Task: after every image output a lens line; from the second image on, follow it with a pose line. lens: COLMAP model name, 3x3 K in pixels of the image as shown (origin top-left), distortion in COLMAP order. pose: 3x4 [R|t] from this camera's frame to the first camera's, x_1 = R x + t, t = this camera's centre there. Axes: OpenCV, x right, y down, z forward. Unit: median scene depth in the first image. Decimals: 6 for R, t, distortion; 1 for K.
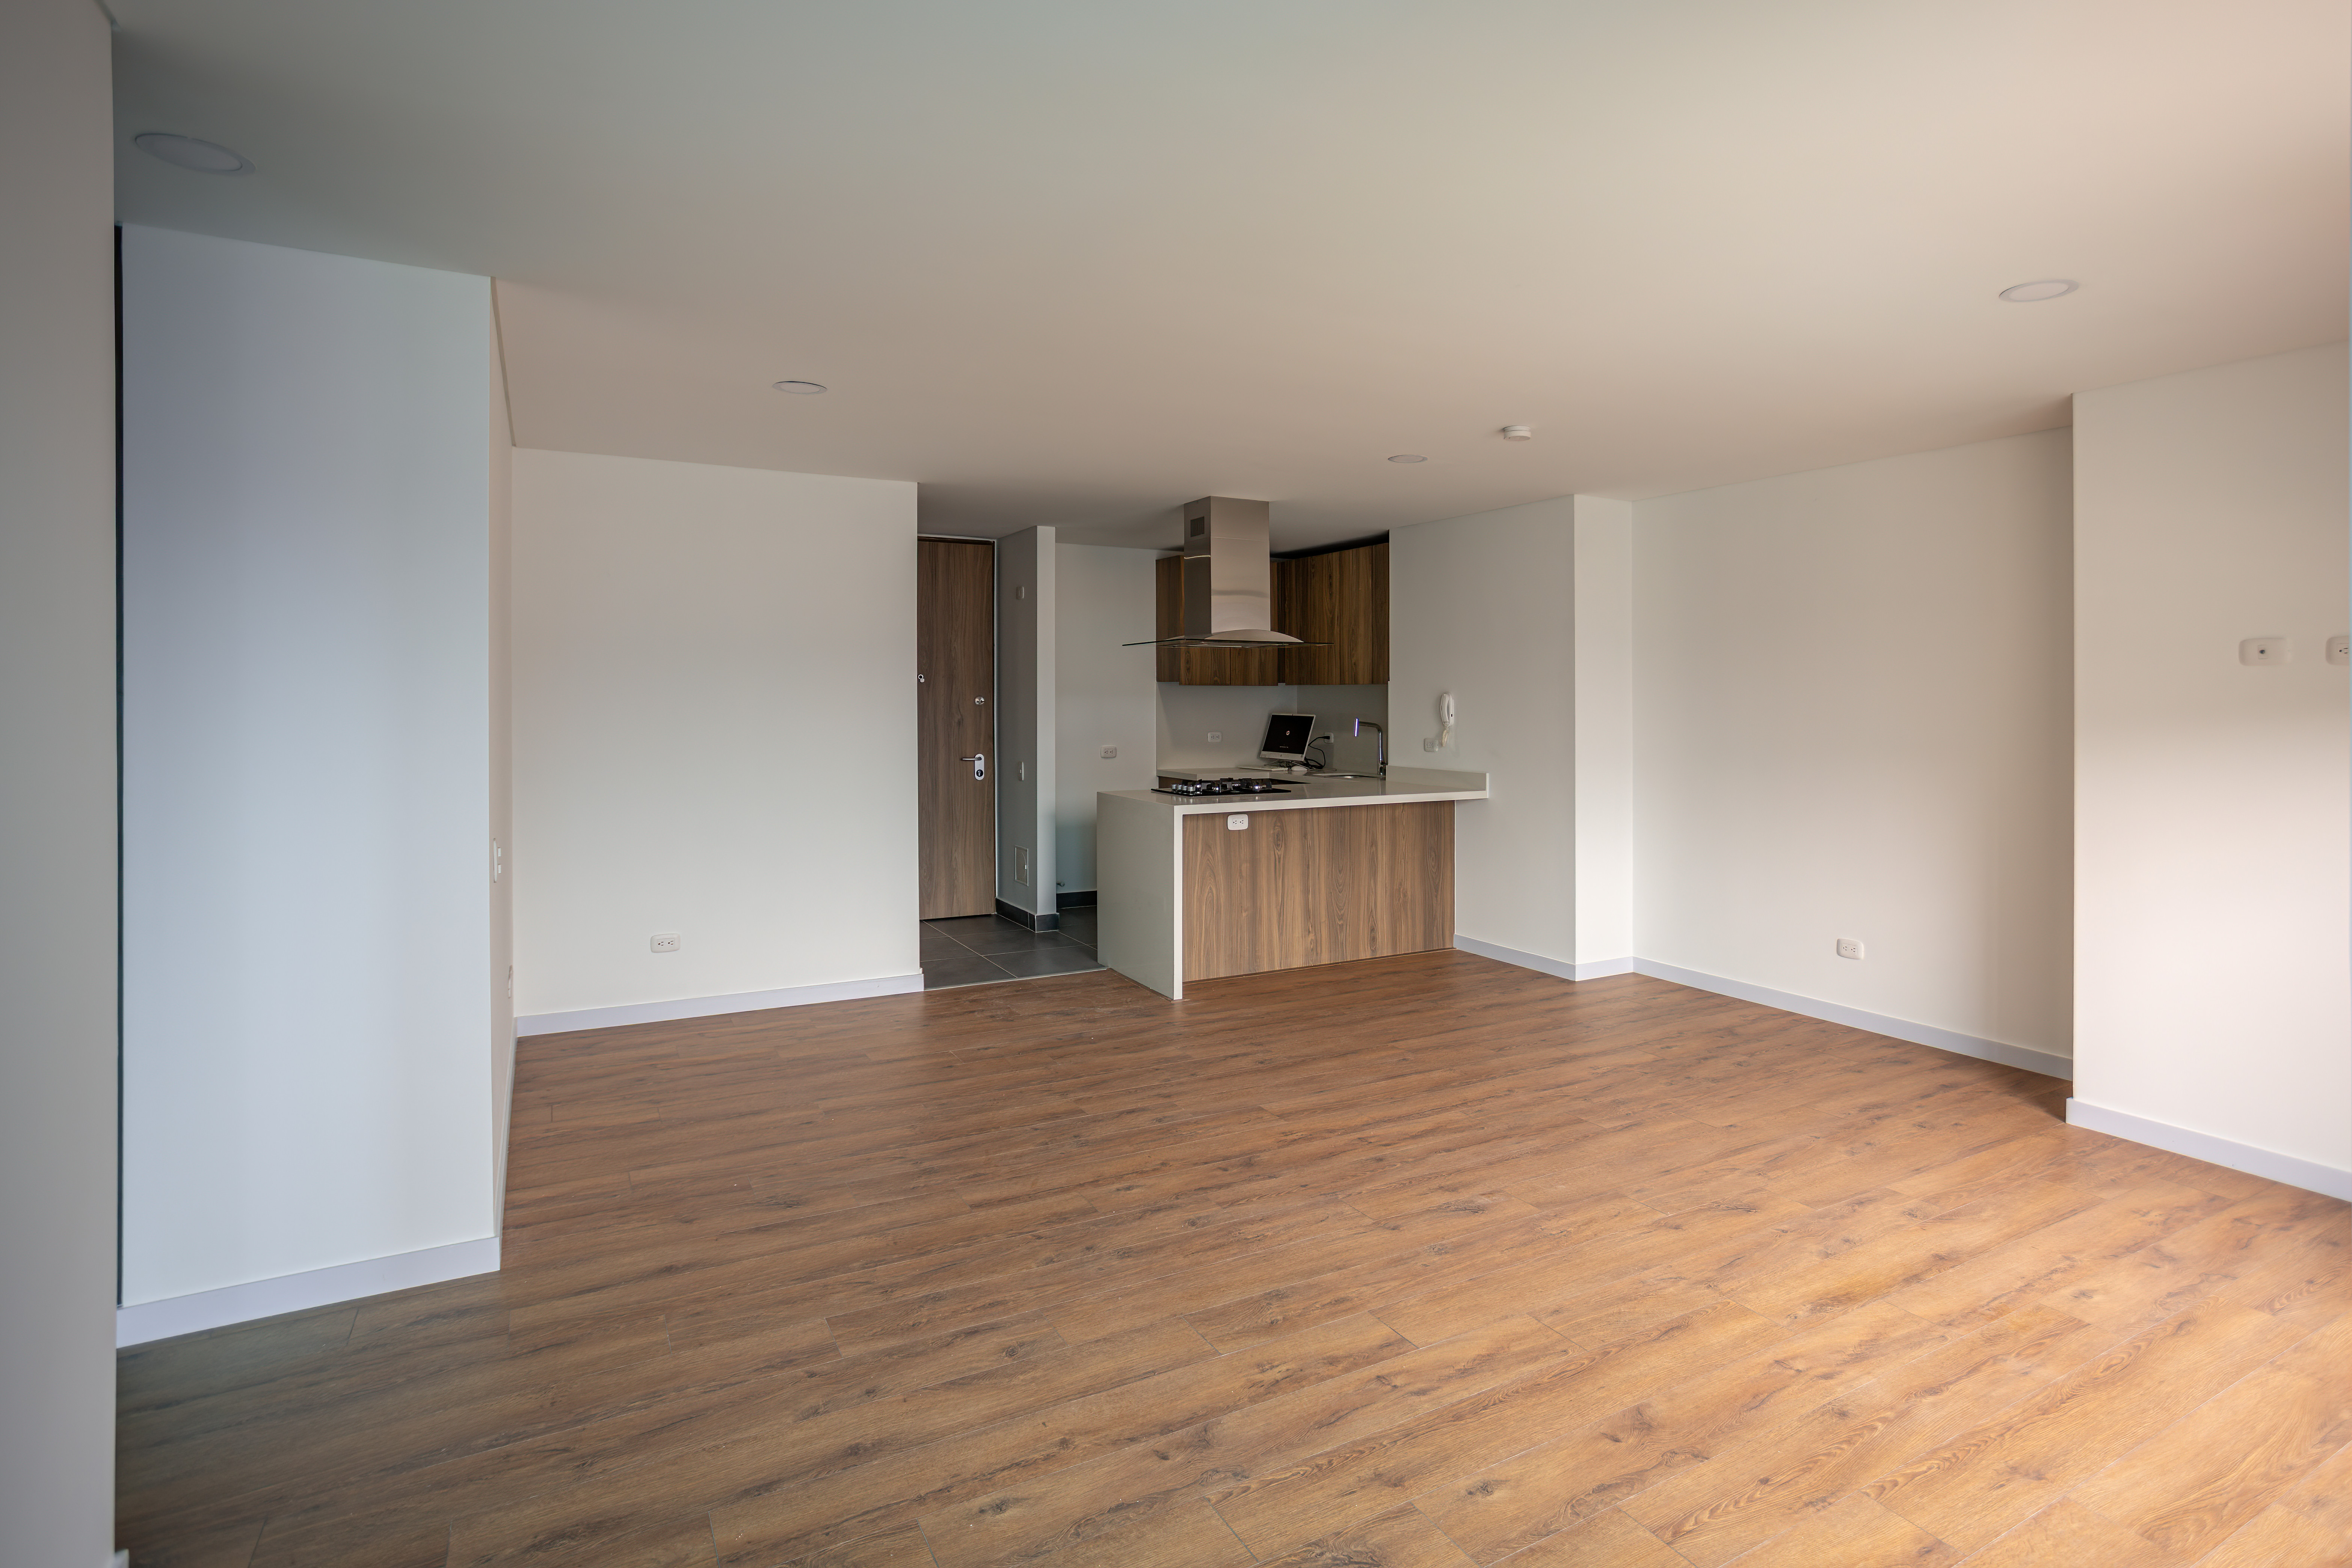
lens RADIAL K [[1101.7, 0, 1176.0], [0, 1101.7, 784.0], [0, 0, 1]] dist [-0.028170, 0.012302]
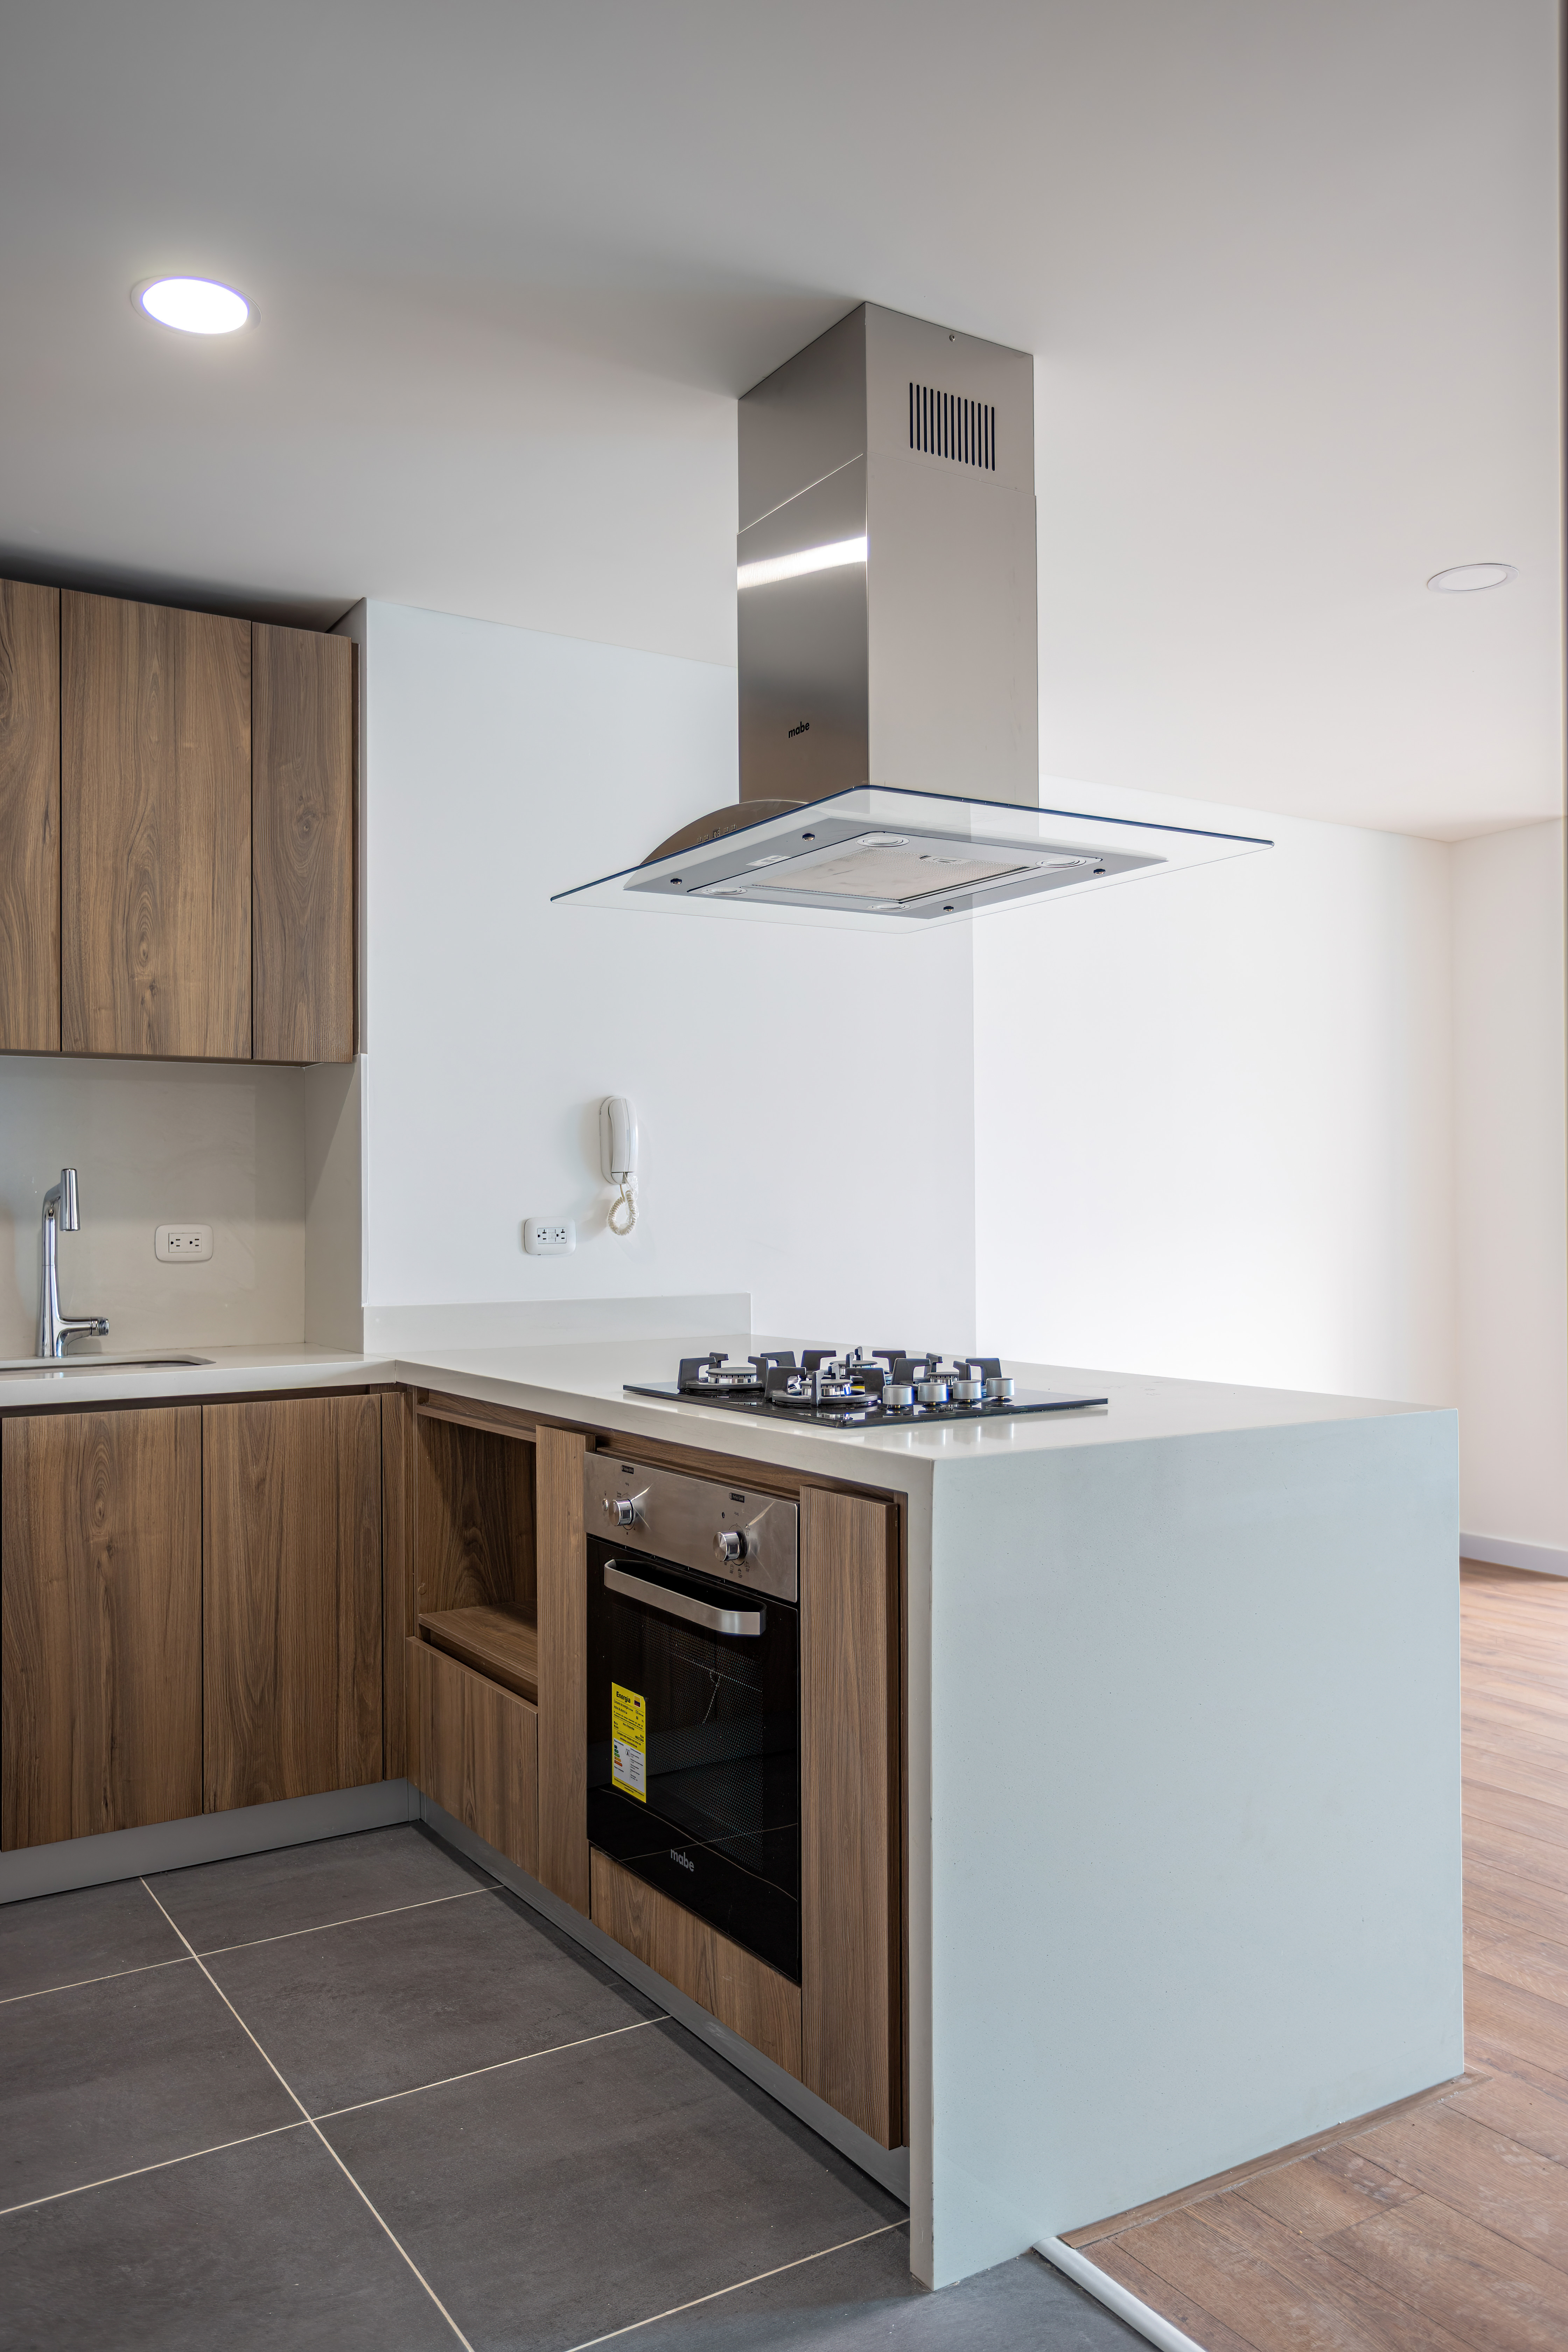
lens RADIAL K [[1767.2, 0, 784.0], [0, 1767.2, 1176.0], [0, 0, 1]] dist [0.000914, -0.000916]
pose [[-0.090103, 0.013475, 0.995841, -0.336932], [0.075661, 0.997111, -0.006646, -0.042422], [-0.993054, 0.074748, -0.090862, 0.892075]]
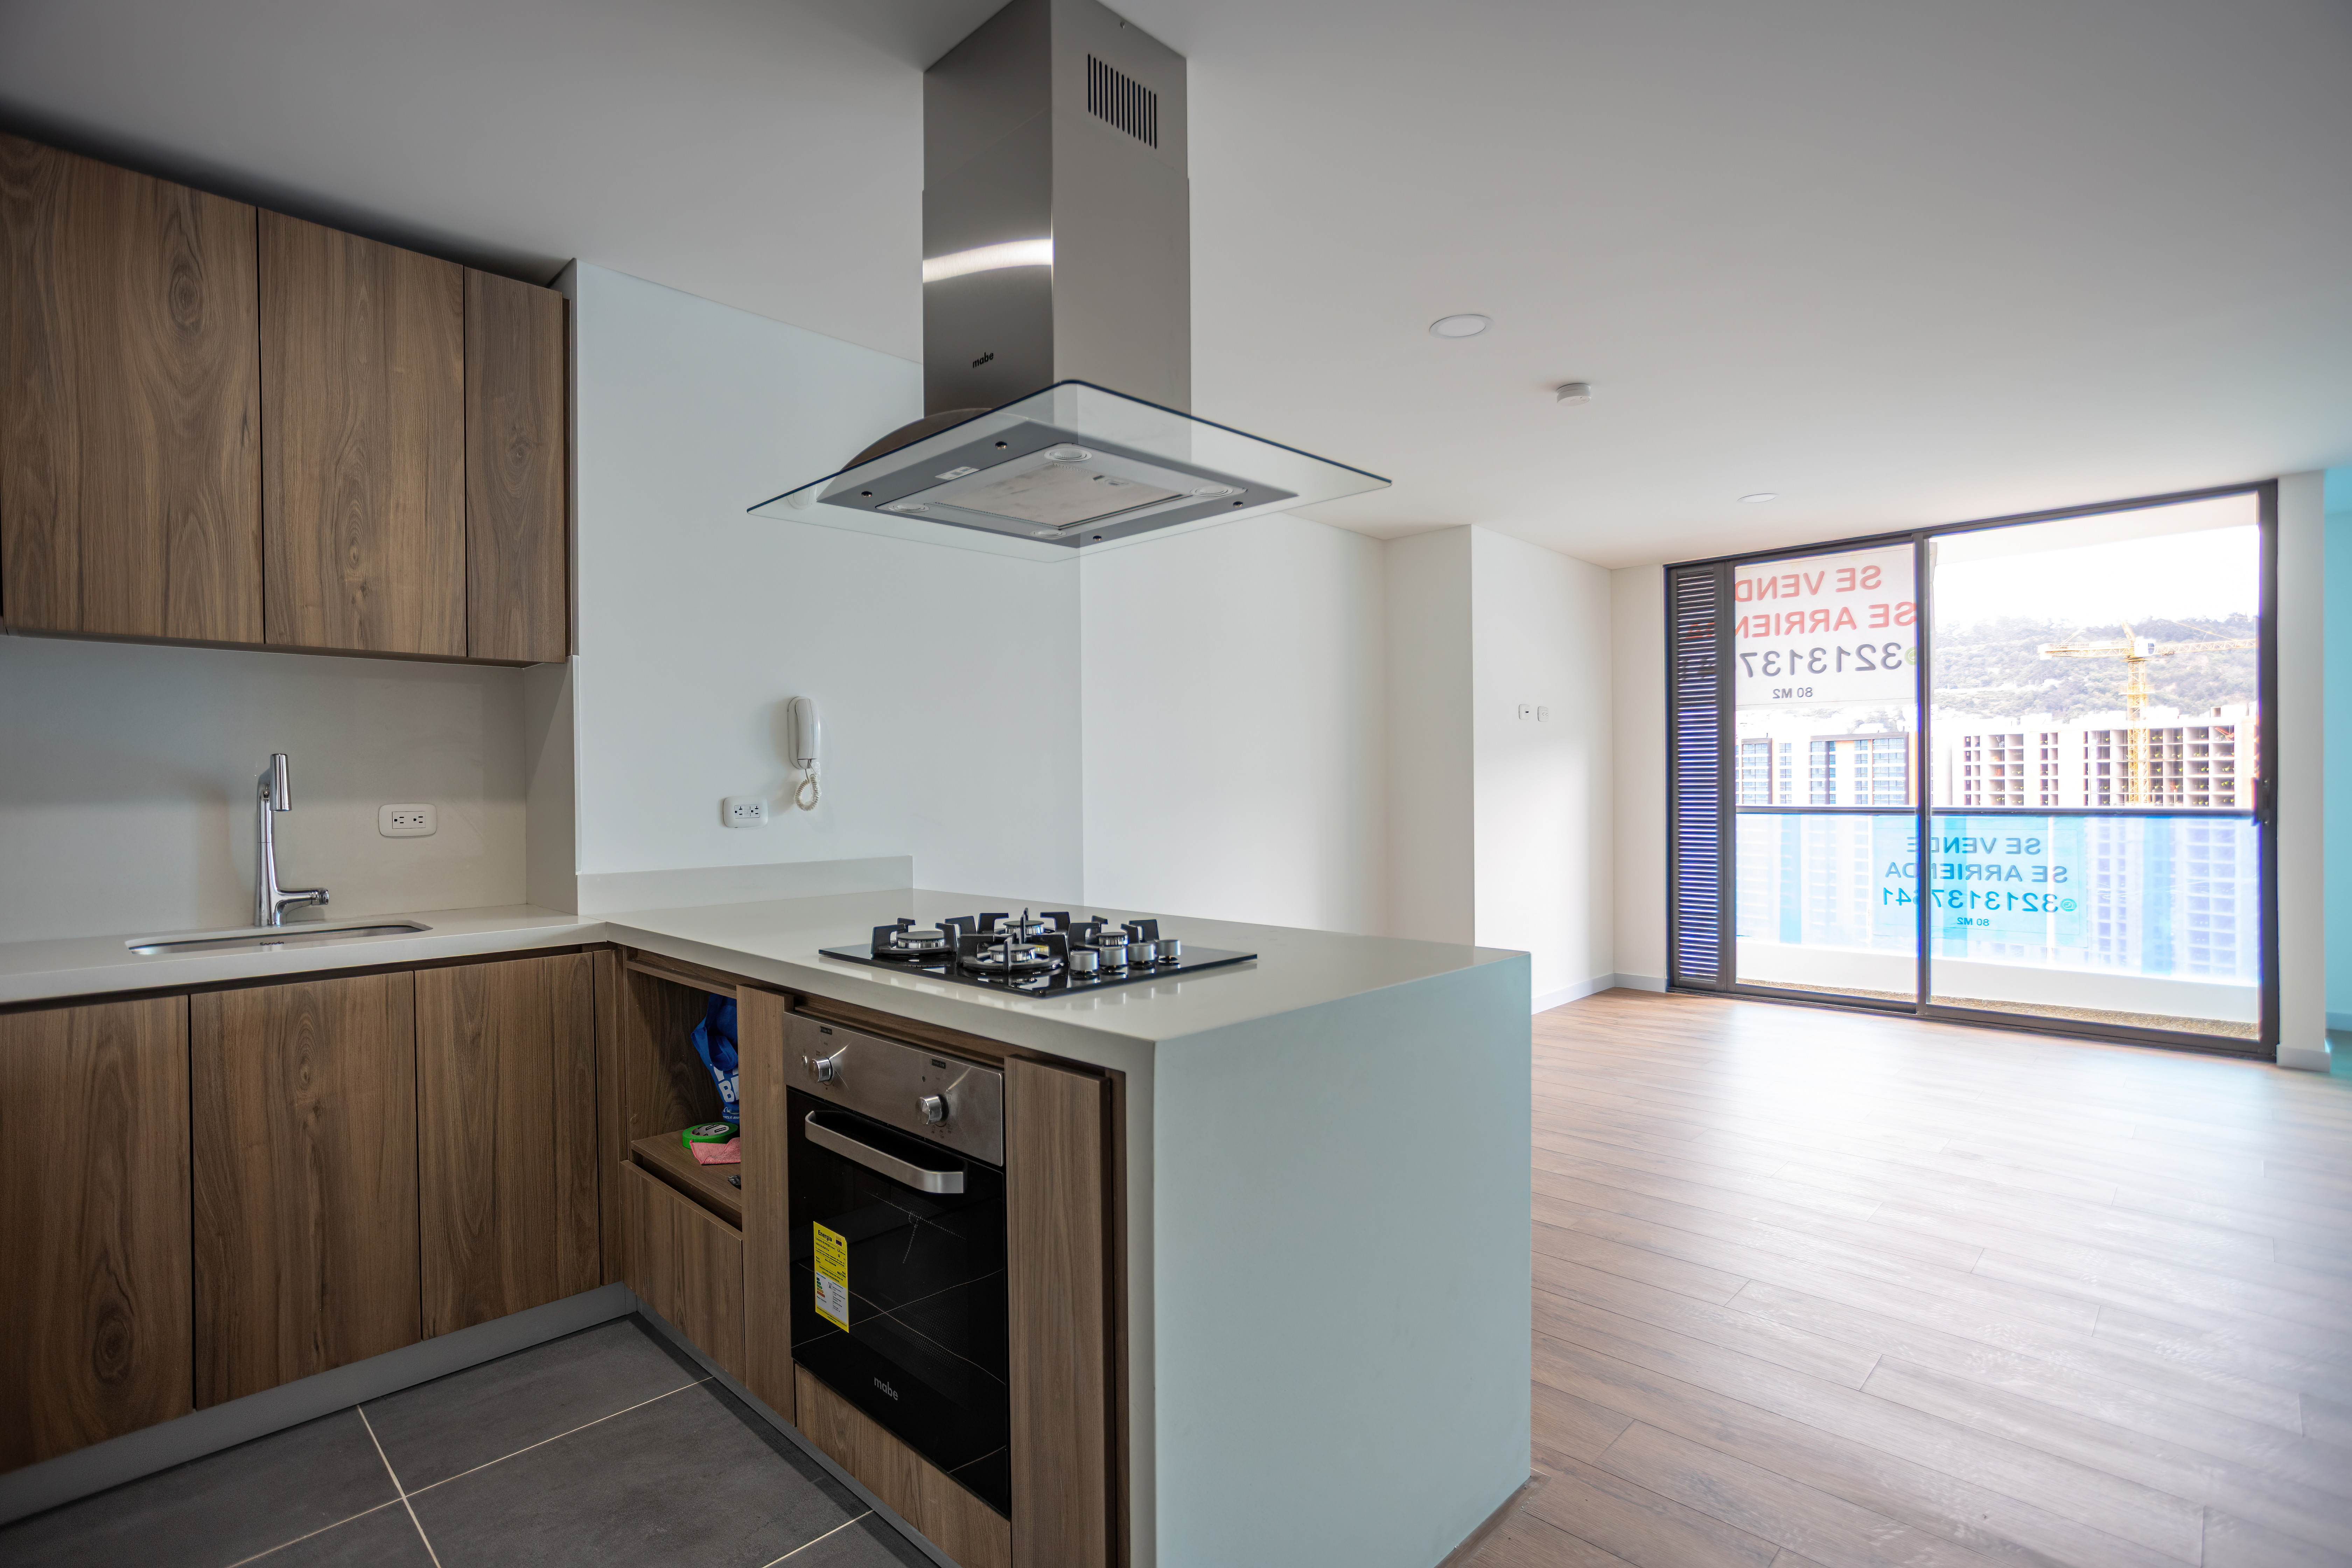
lens RADIAL K [[1134.7, 0, 1178.9], [0, 1134.7, 798.9], [0, 0, 1]] dist [-0.050541, 0.032748]
pose [[-0.323361, -0.015967, 0.946141, -0.236738], [0.071845, 0.996557, 0.041372, -0.043590], [-0.943544, 0.081353, -0.321101, 0.897718]]
